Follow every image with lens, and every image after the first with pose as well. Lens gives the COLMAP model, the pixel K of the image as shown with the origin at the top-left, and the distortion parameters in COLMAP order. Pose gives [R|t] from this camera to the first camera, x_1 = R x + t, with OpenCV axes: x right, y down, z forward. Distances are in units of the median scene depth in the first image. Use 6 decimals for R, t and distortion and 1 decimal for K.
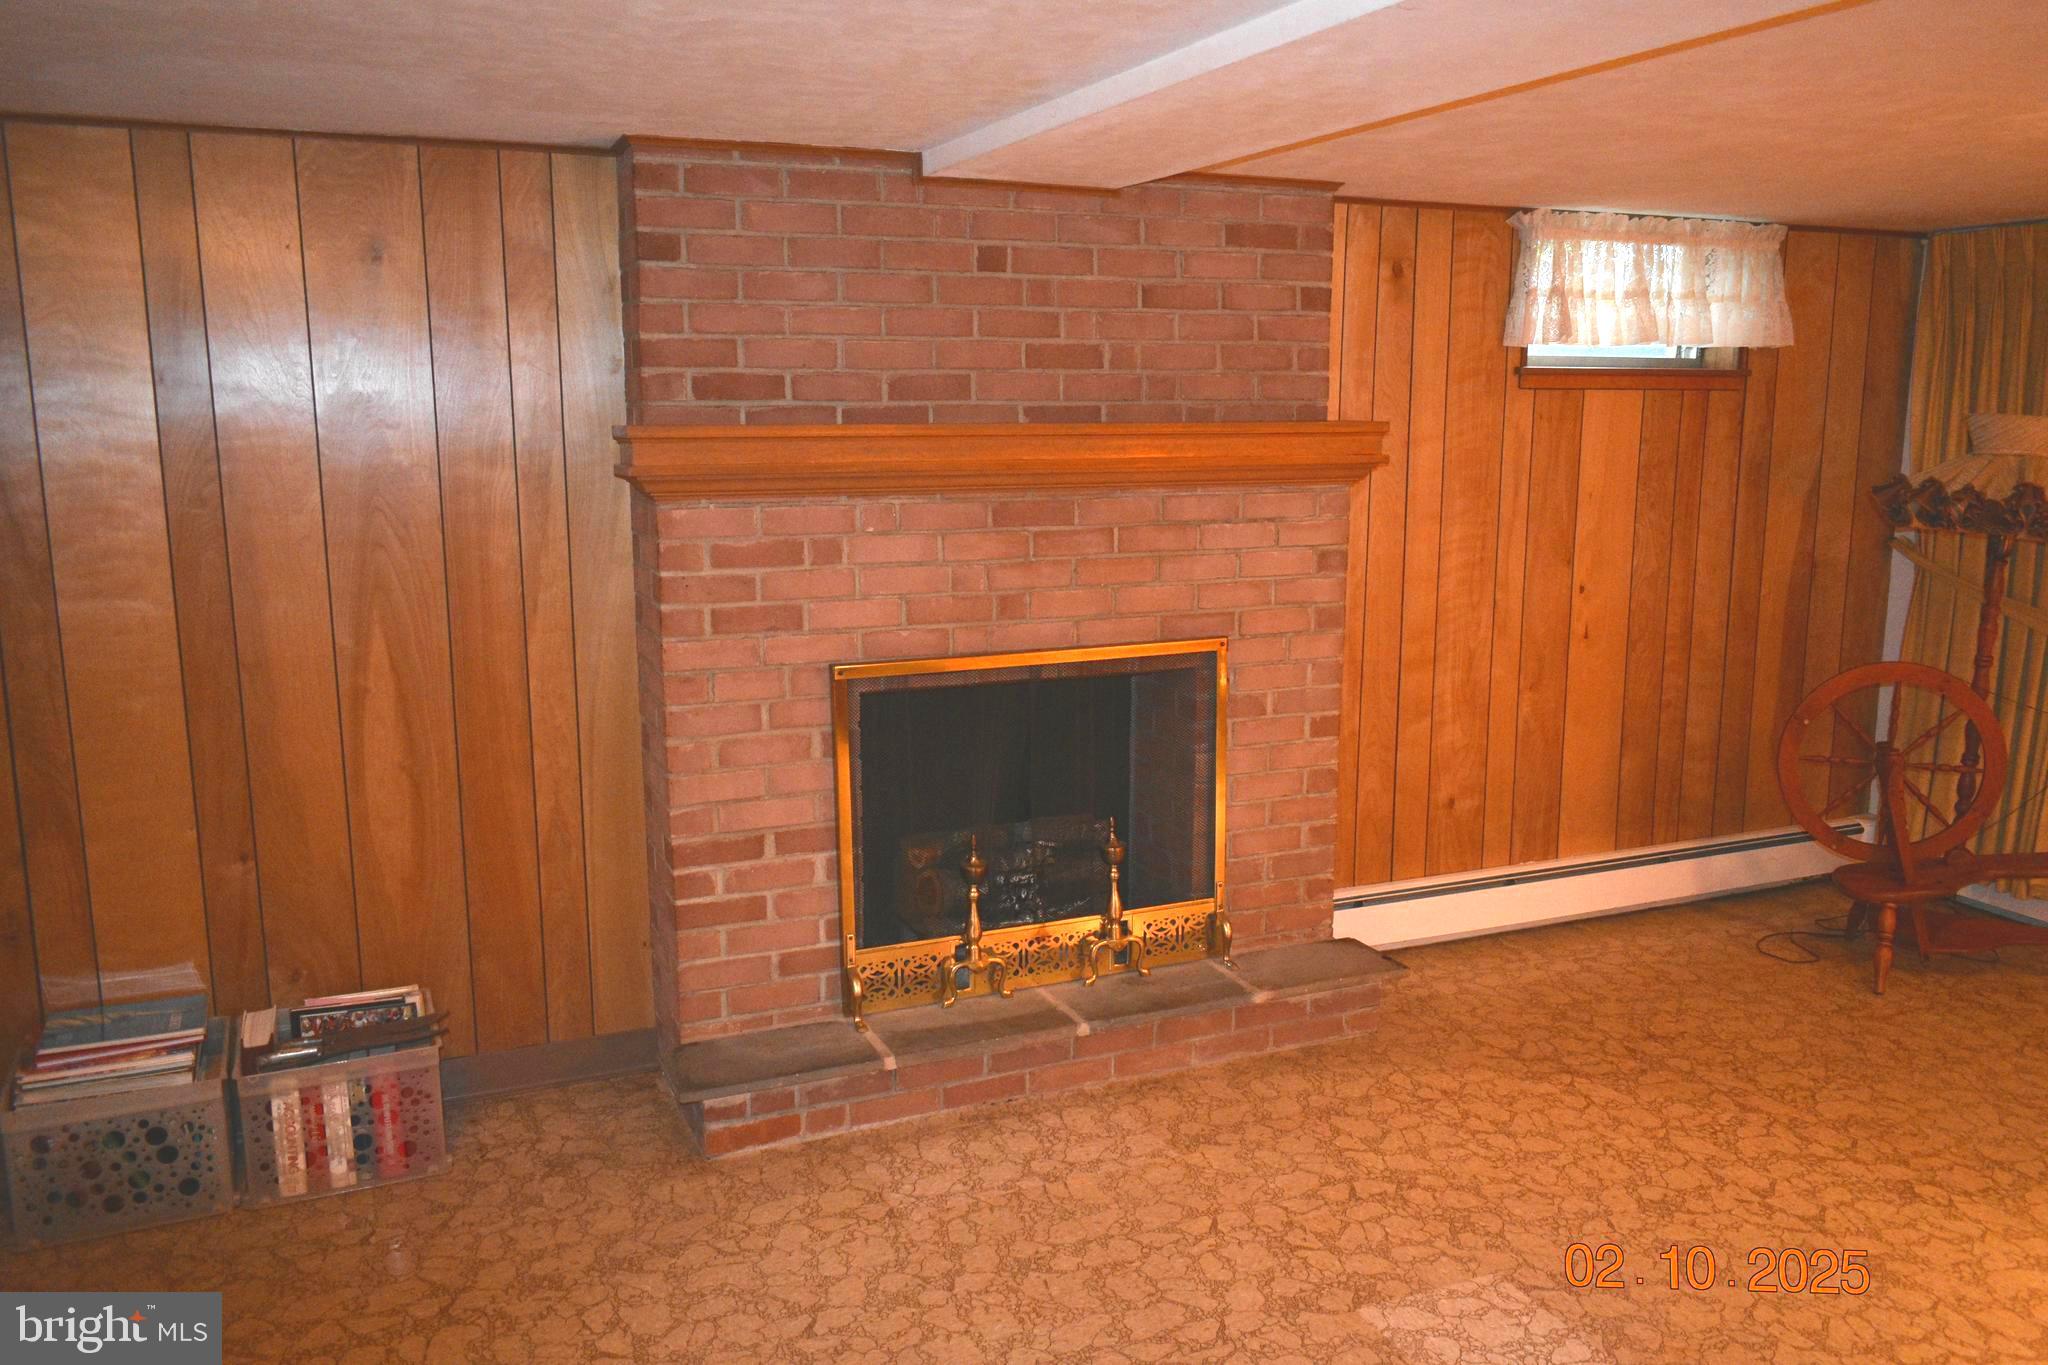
lens RADIAL K [[1593.8, 0, 1024.0], [0, 1593.8, 682.5], [0, 0, 1]] dist [-0.012963, 0.002813]
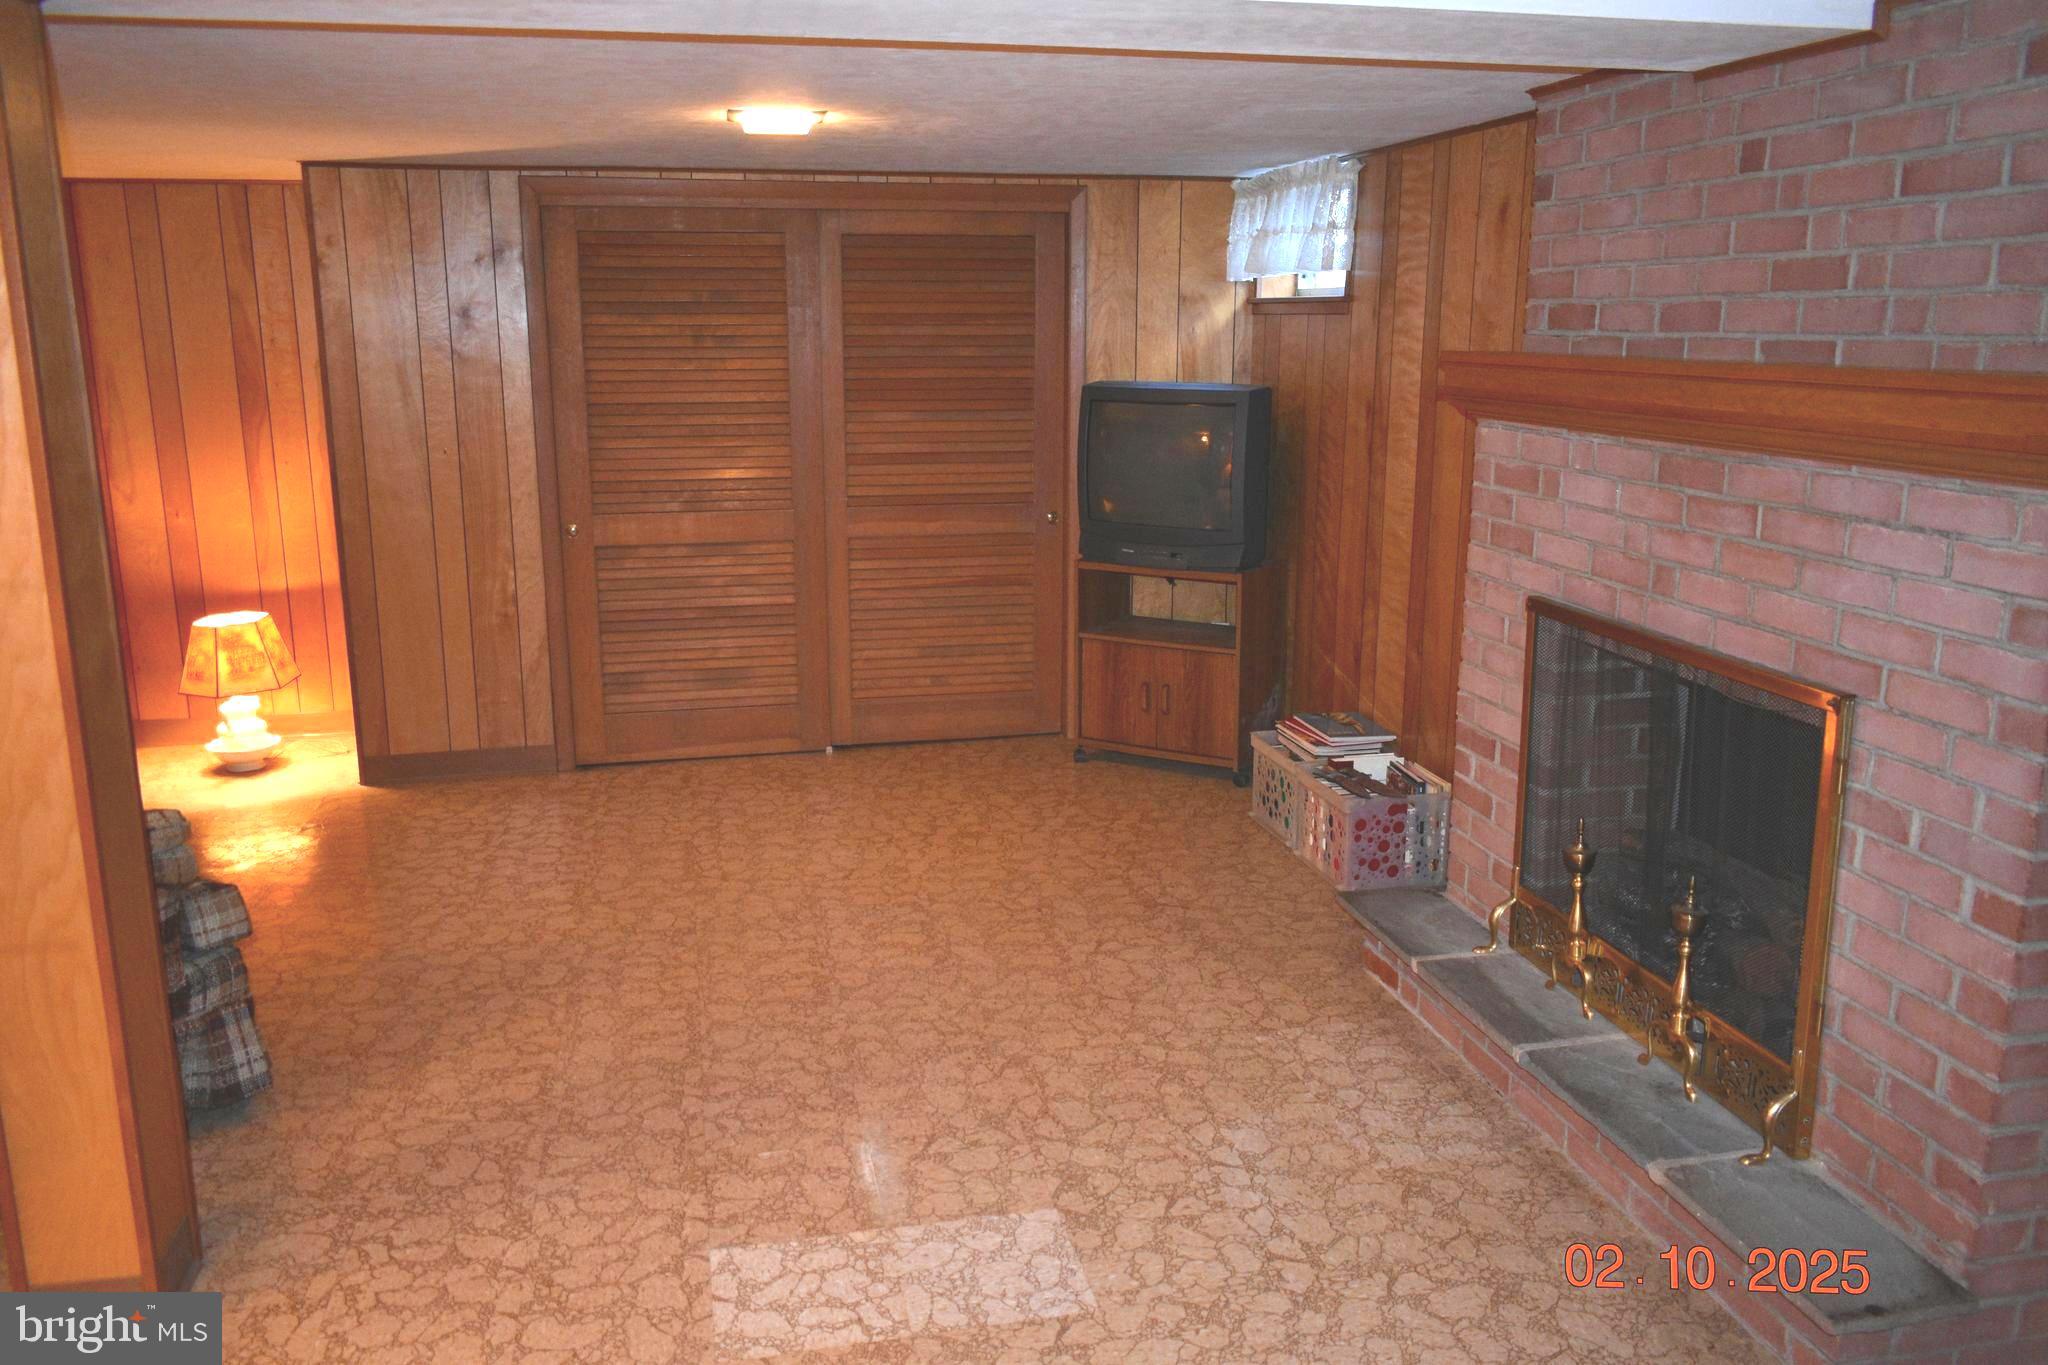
lens RADIAL K [[1593.8, 0, 1024.0], [0, 1593.8, 682.5], [0, 0, 1]] dist [-0.012963, 0.002813]
pose [[-0.205882, 0.216222, -0.954390, 0.886052], [-0.172739, 0.951939, 0.252930, -0.152347], [0.963210, 0.216934, -0.158637, 0.833908]]
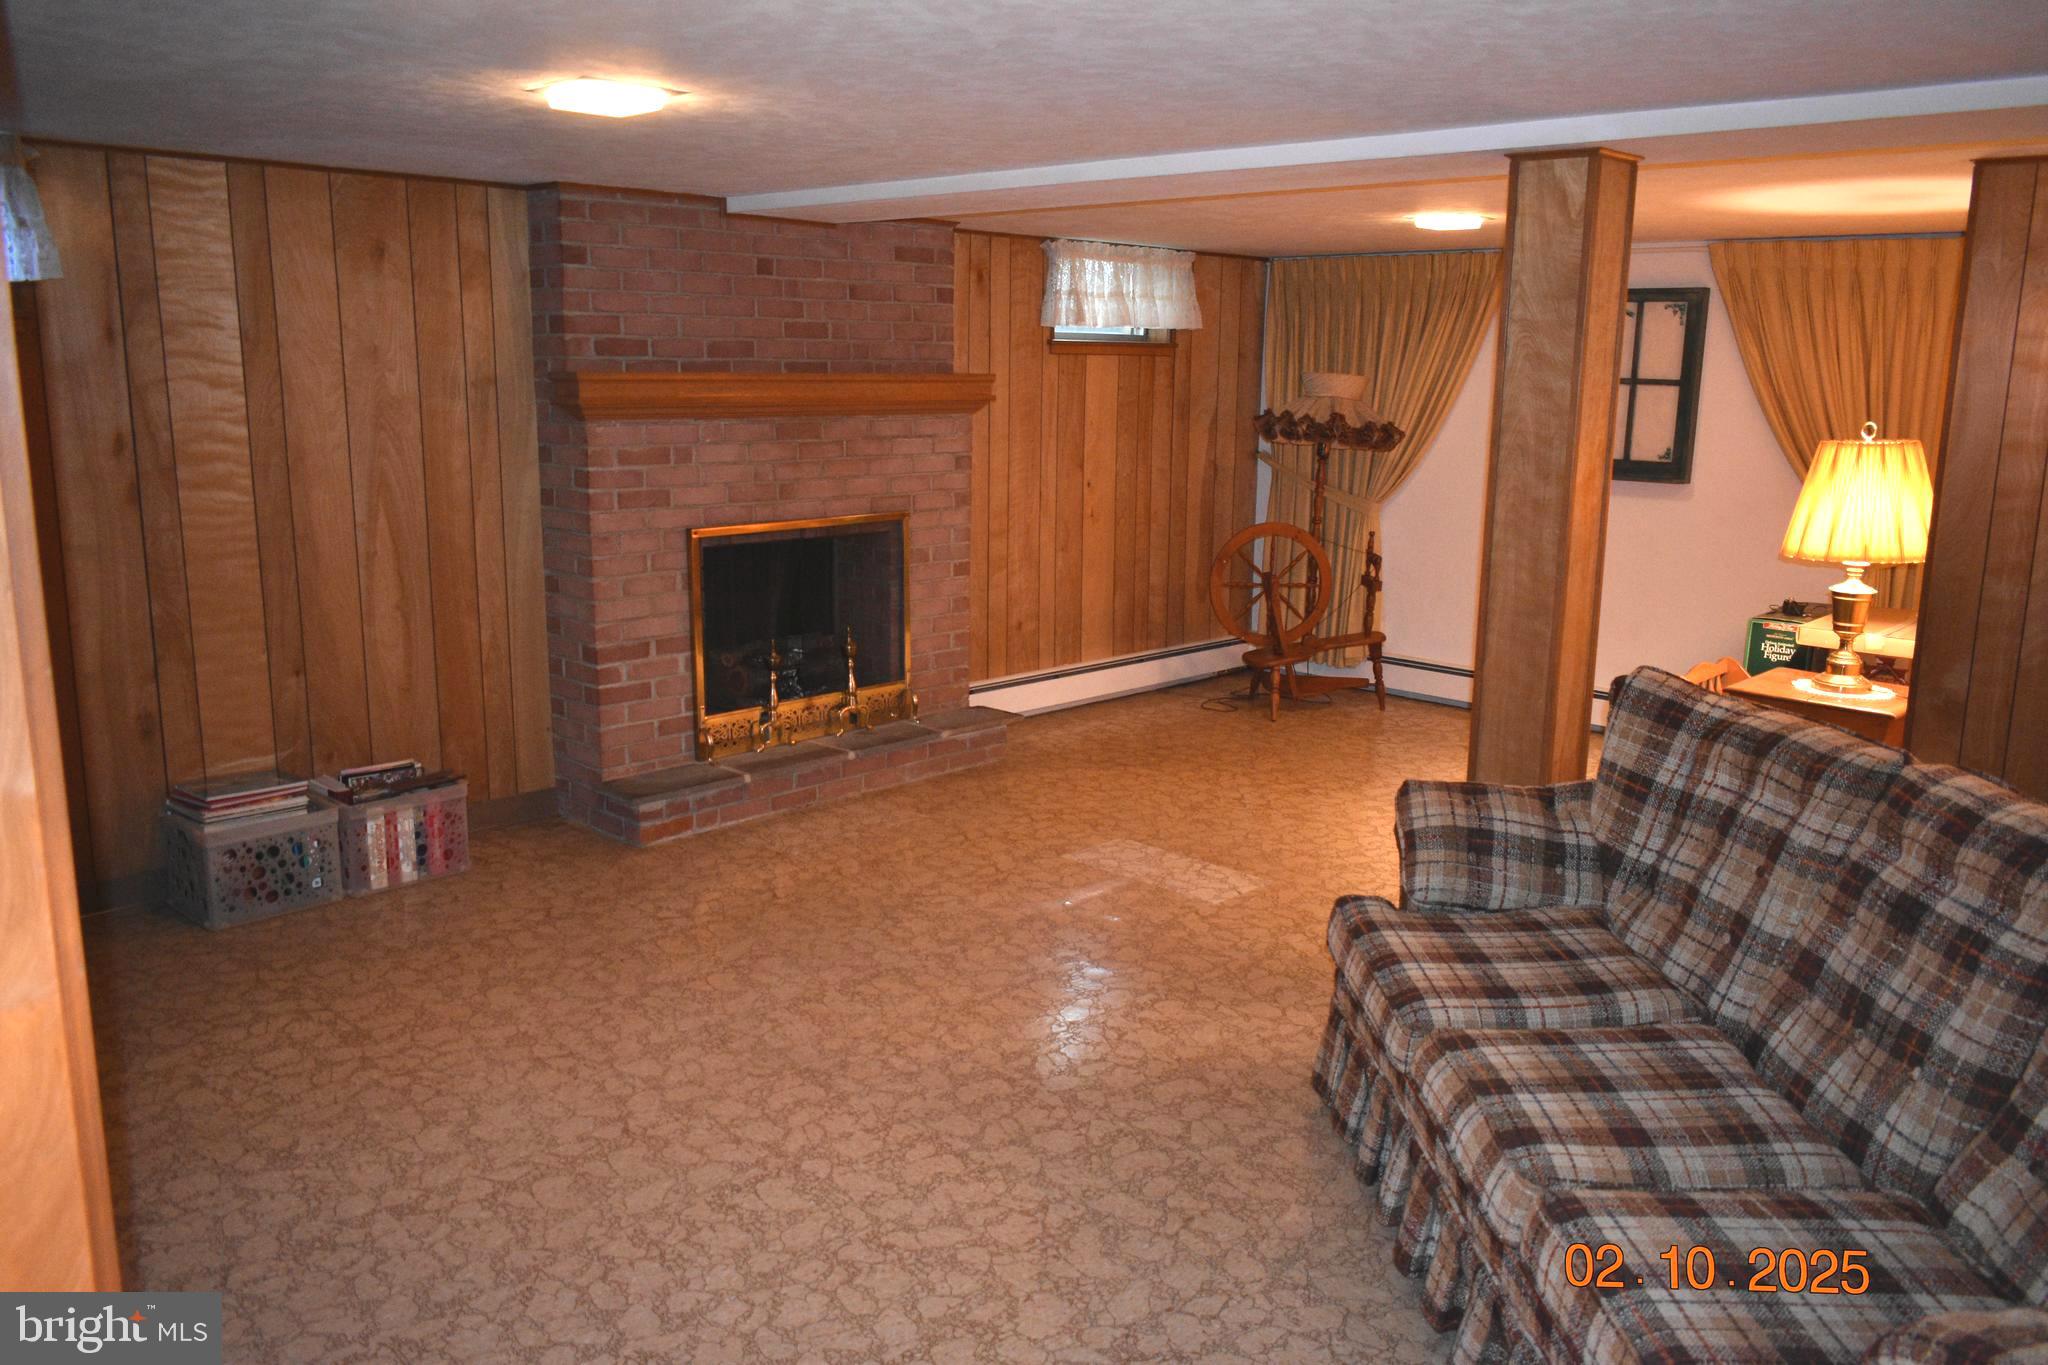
lens RADIAL K [[1625.4, 0, 1024.0], [0, 1625.4, 682.5], [0, 0, 1]] dist [-0.009091, 0.006206]
pose [[0.921731, -0.063395, 0.382613, -0.419865], [0.054609, 0.997936, 0.033793, 0.099297], [-0.383966, -0.010254, 0.923290, -0.564187]]
